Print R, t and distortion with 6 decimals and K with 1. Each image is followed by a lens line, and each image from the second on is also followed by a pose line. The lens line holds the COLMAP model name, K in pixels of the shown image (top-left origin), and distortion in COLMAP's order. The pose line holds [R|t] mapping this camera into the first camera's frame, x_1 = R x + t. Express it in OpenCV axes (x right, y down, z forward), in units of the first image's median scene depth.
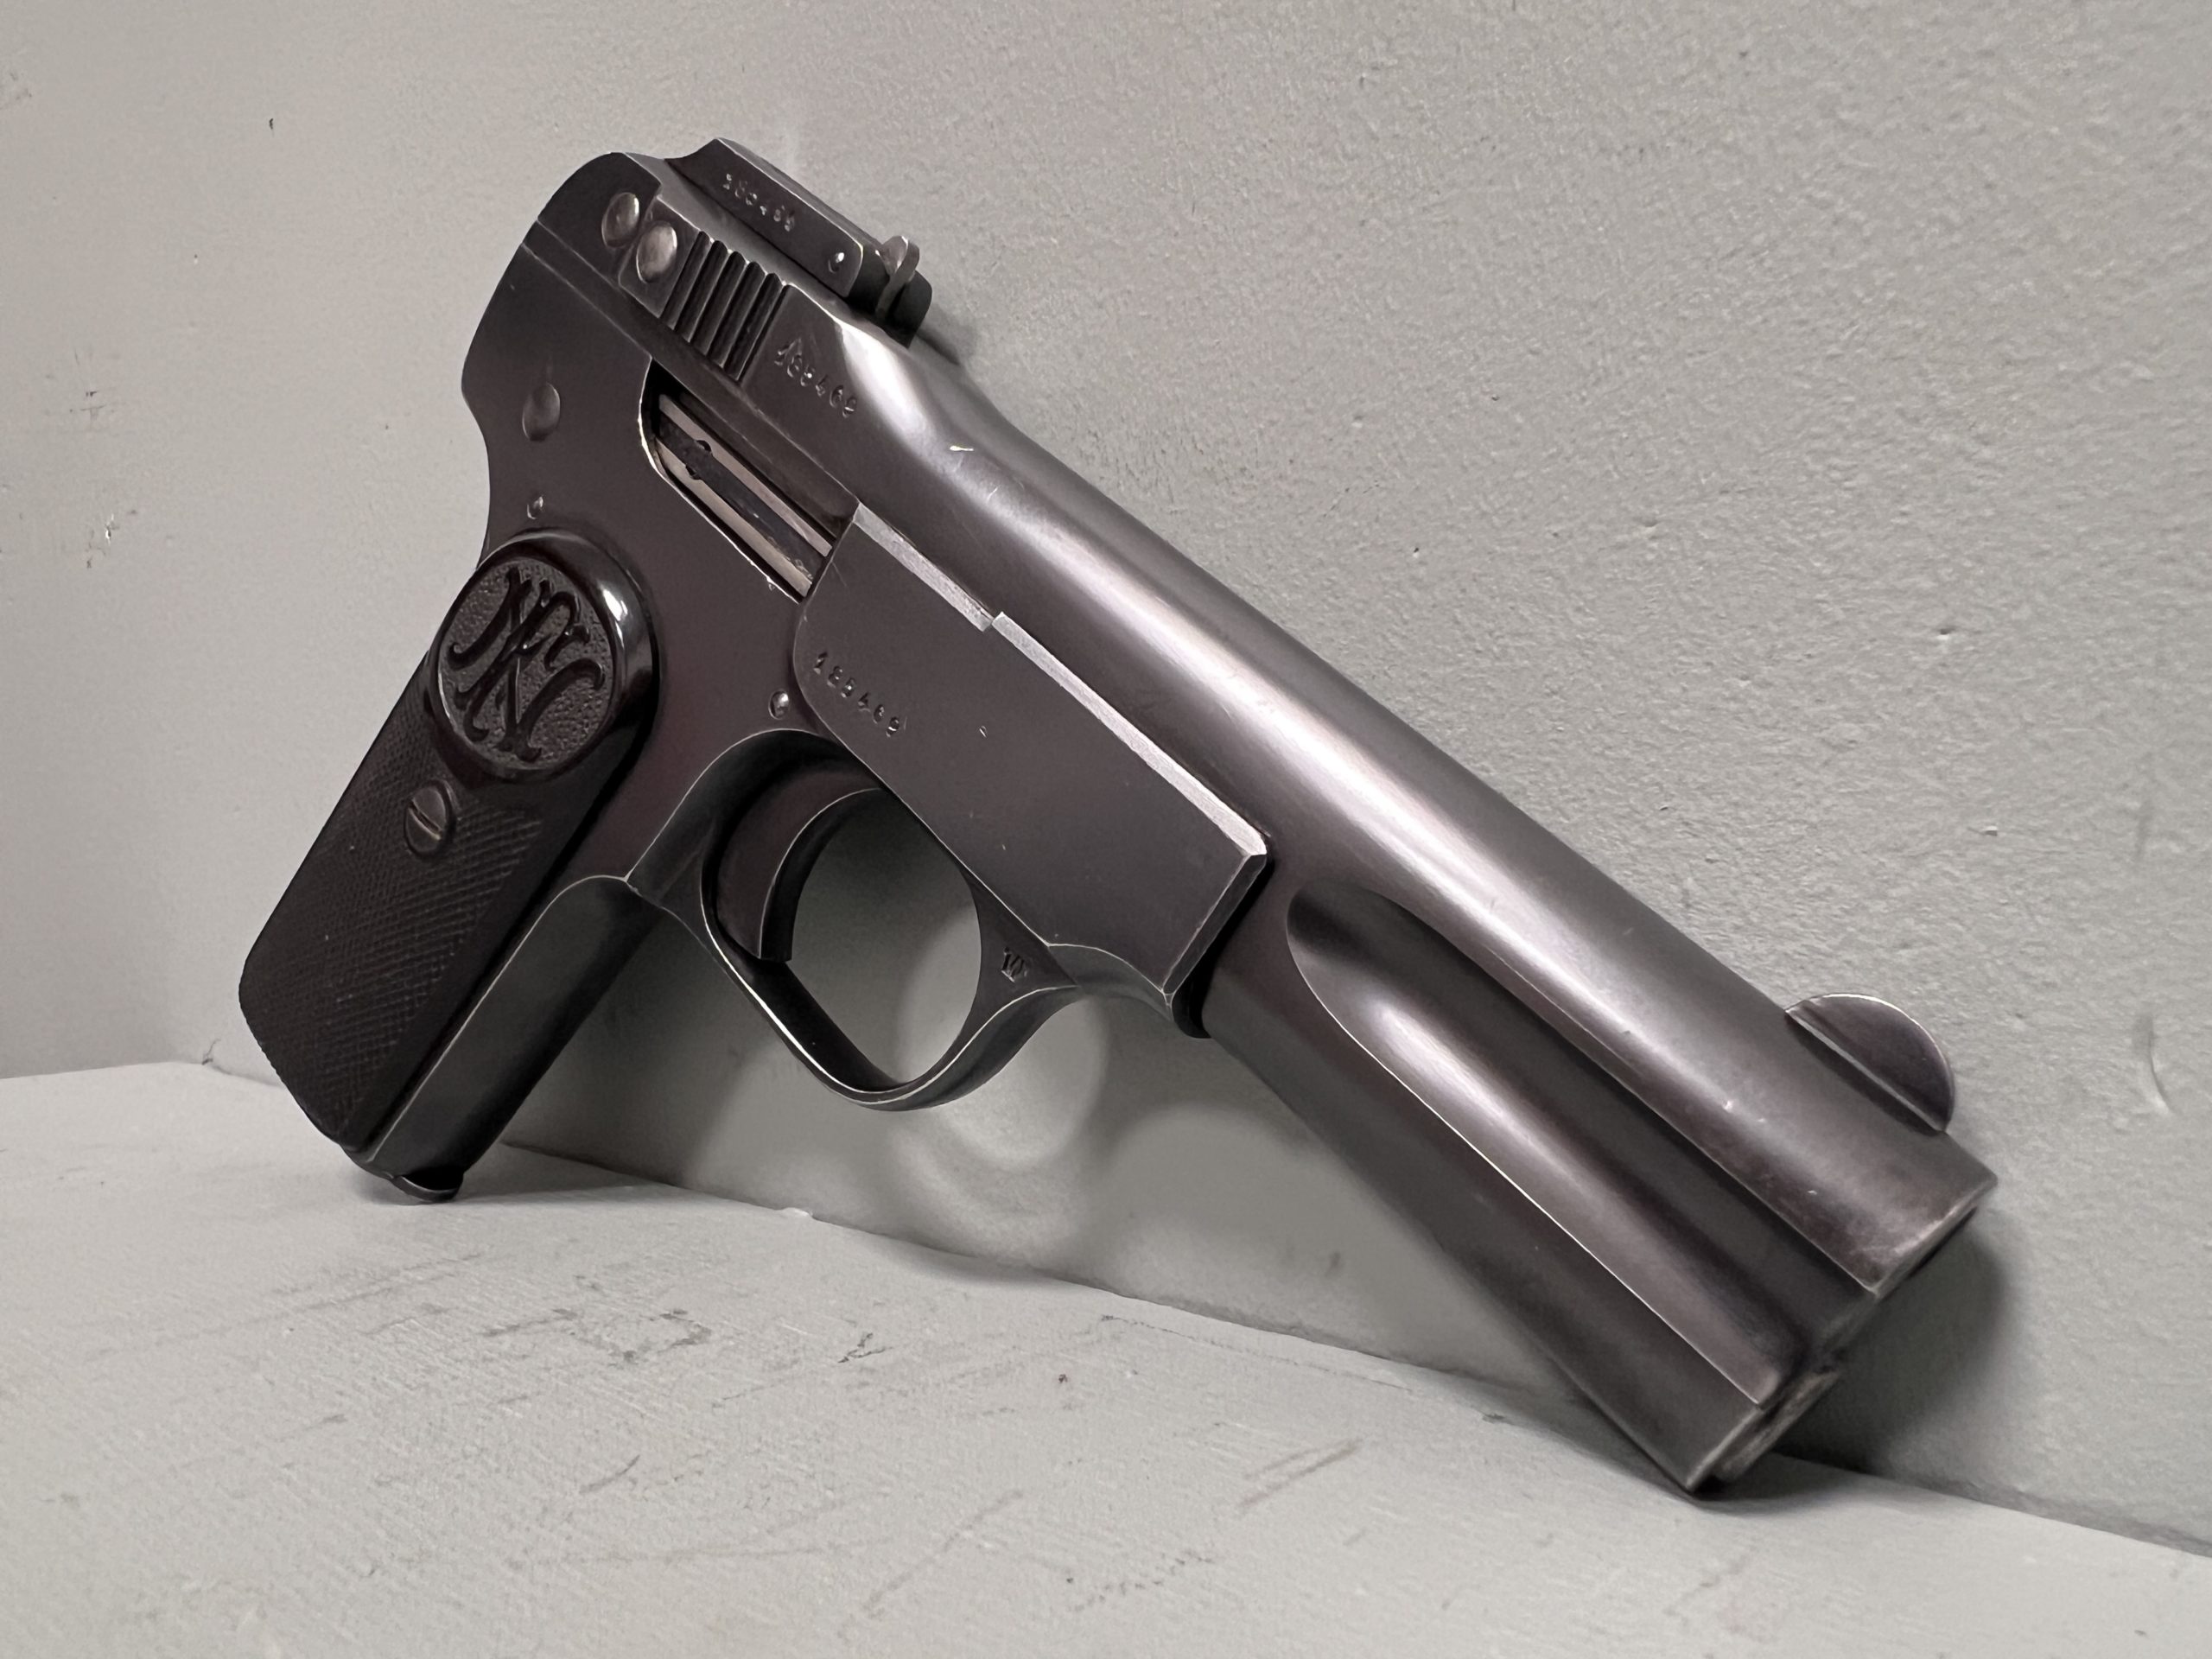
lens RADIAL K [[1694.6, 0, 1040.9], [0, 1694.6, 994.4], [0, 0, 1]] dist [-0.015873, 0.001108]
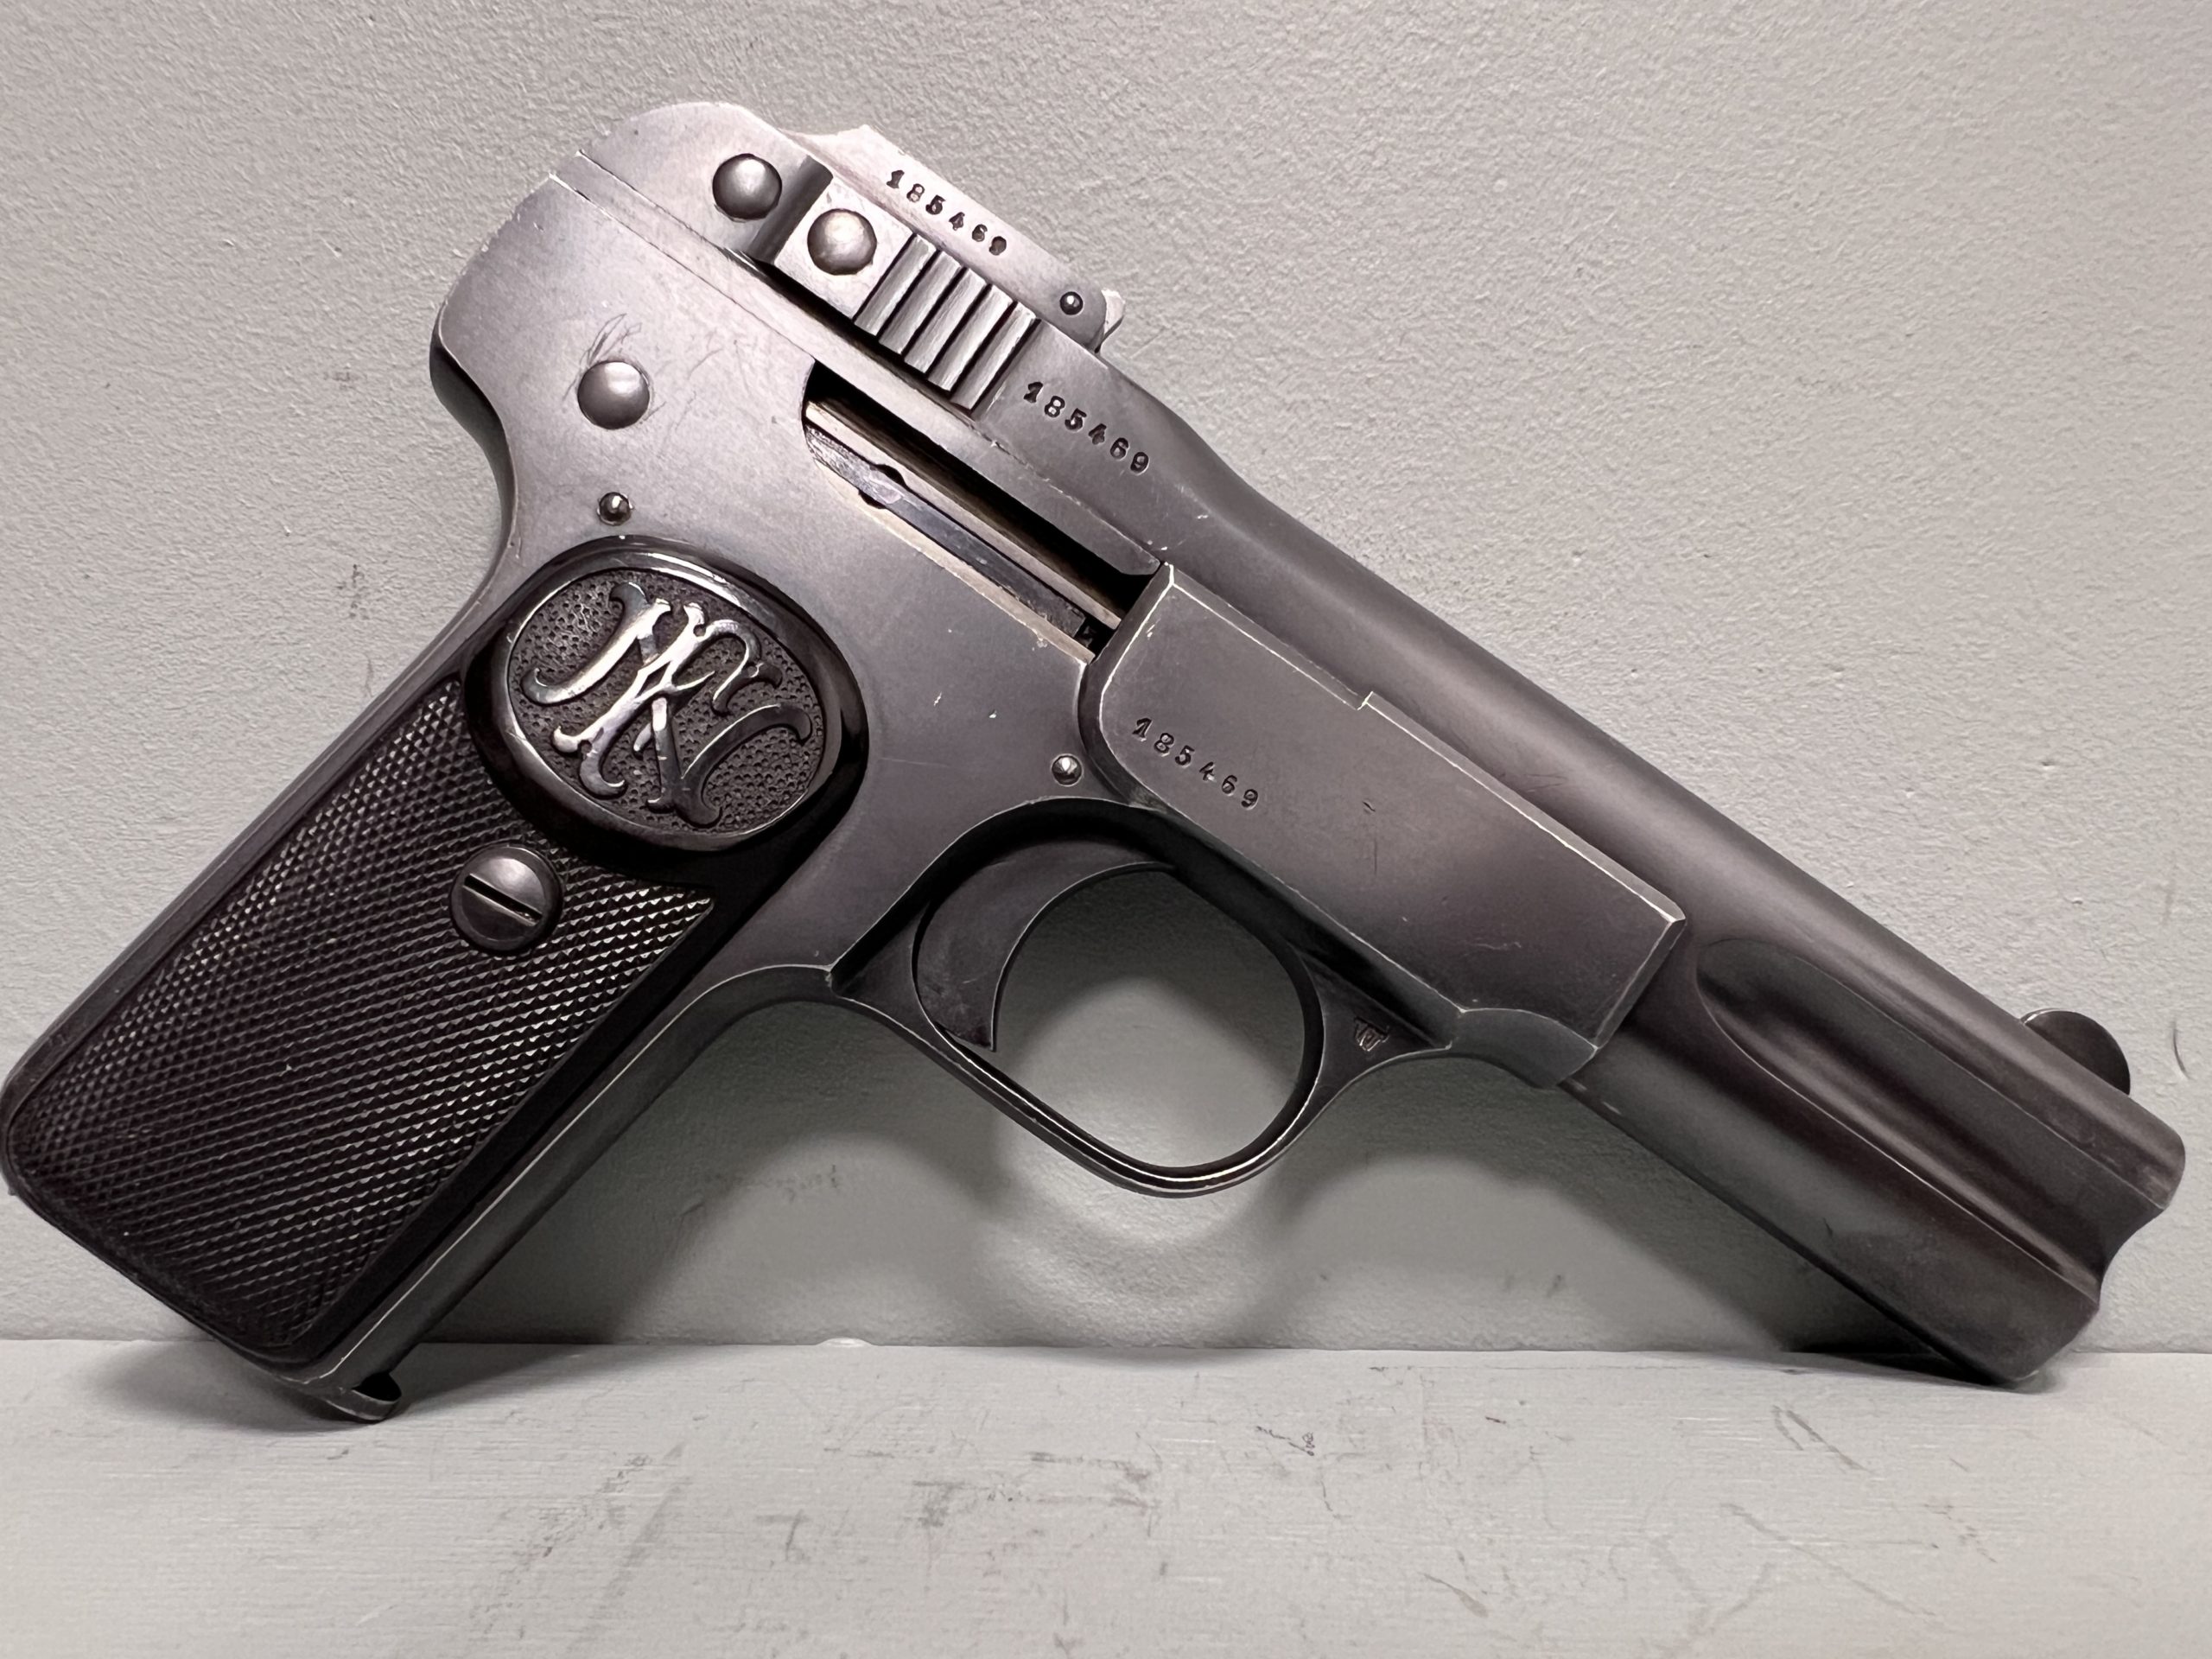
lens RADIAL K [[1638.0, 0, 1023.2], [0, 1638.0, 1014.3], [0, 0, 1]] dist [-0.007012, -0.005548]
pose [[0.777633, -0.044781, 0.627121, -0.938255], [0.069482, 0.997472, -0.014930, -0.036660], [-0.624867, 0.055184, 0.778779, 0.421338]]
